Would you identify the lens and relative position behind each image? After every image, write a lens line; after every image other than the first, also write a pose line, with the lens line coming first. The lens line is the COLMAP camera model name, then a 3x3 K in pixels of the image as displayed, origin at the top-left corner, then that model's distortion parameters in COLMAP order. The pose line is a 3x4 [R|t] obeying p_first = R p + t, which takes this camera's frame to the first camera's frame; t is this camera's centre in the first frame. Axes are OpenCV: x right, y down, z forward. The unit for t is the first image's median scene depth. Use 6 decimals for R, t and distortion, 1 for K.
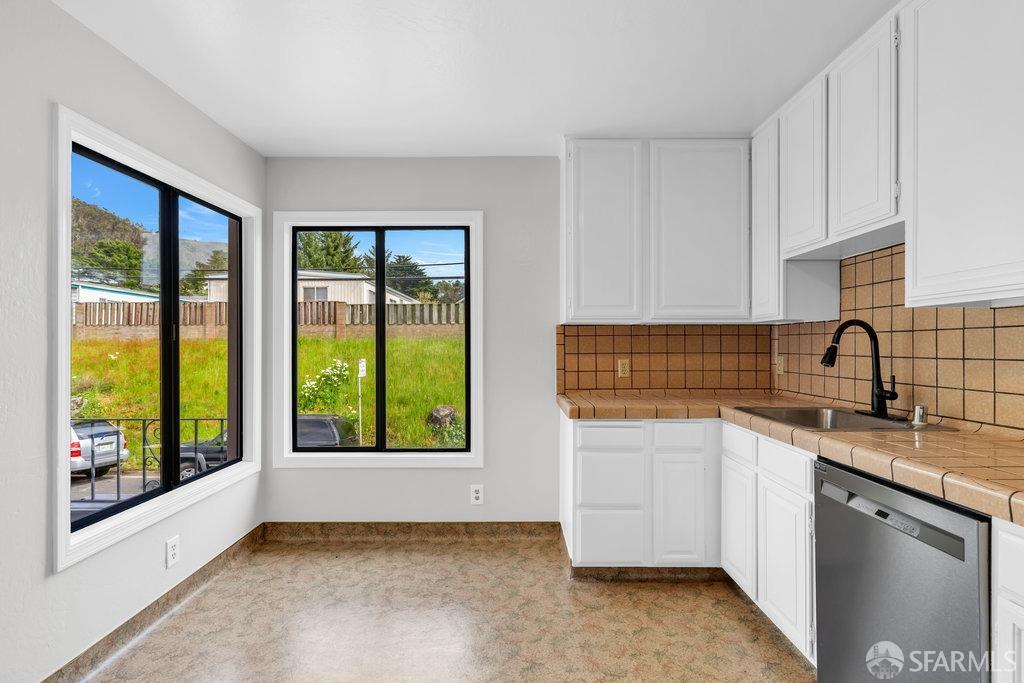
lens RADIAL K [[489.5, 0, 518.5], [0, 489.5, 341.1], [0, 0, 1]] dist [0.005921, -0.000095]
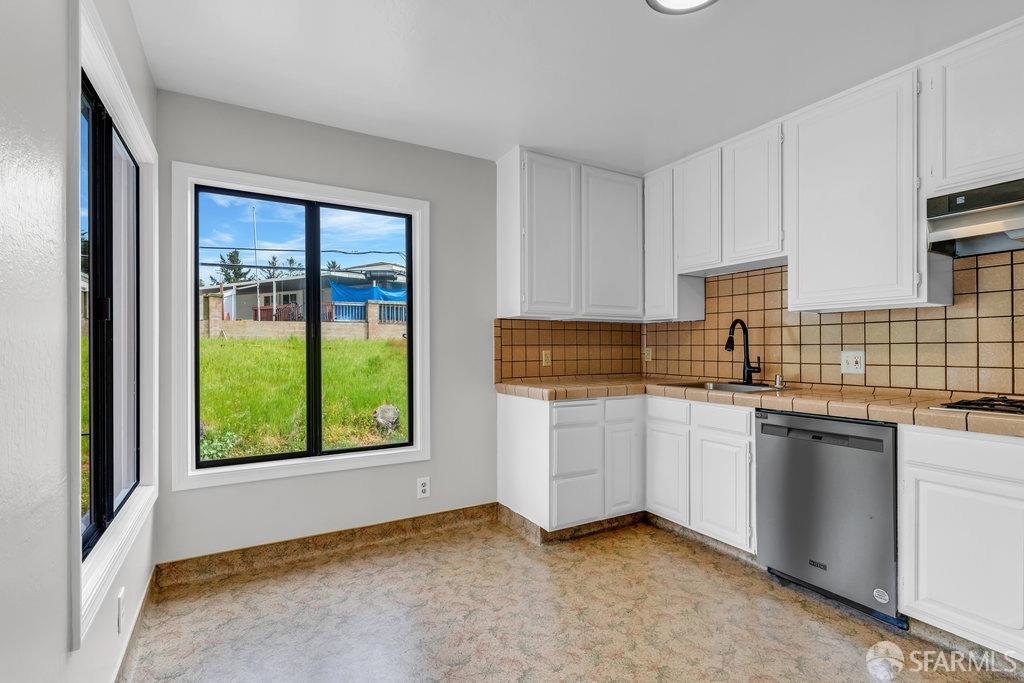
lens RADIAL K [[489.5, 0, 517.7], [0, 489.5, 340.7], [0, 0, 1]] dist [0.005921, -0.000095]
pose [[0.861198, 0.008118, 0.508204, -0.426389], [-0.004419, 0.999954, -0.008484, 0.024827], [-0.508250, 0.005060, 0.861195, 0.052541]]
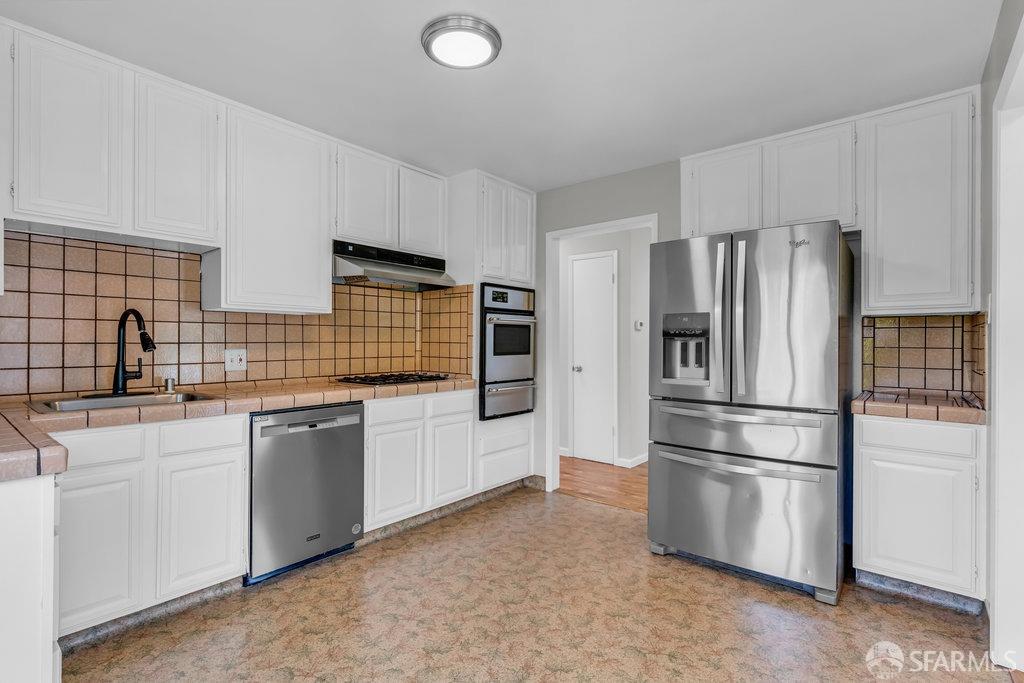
lens RADIAL K [[489.5, 0, 496.4], [0, 489.5, 350.3], [0, 0, 1]] dist [0.005921, -0.000095]
pose [[-0.770049, -0.011974, 0.637873, -0.434688], [-0.007826, 0.999926, 0.009322, 0.022506], [-0.637937, 0.002186, -0.770085, 0.905856]]
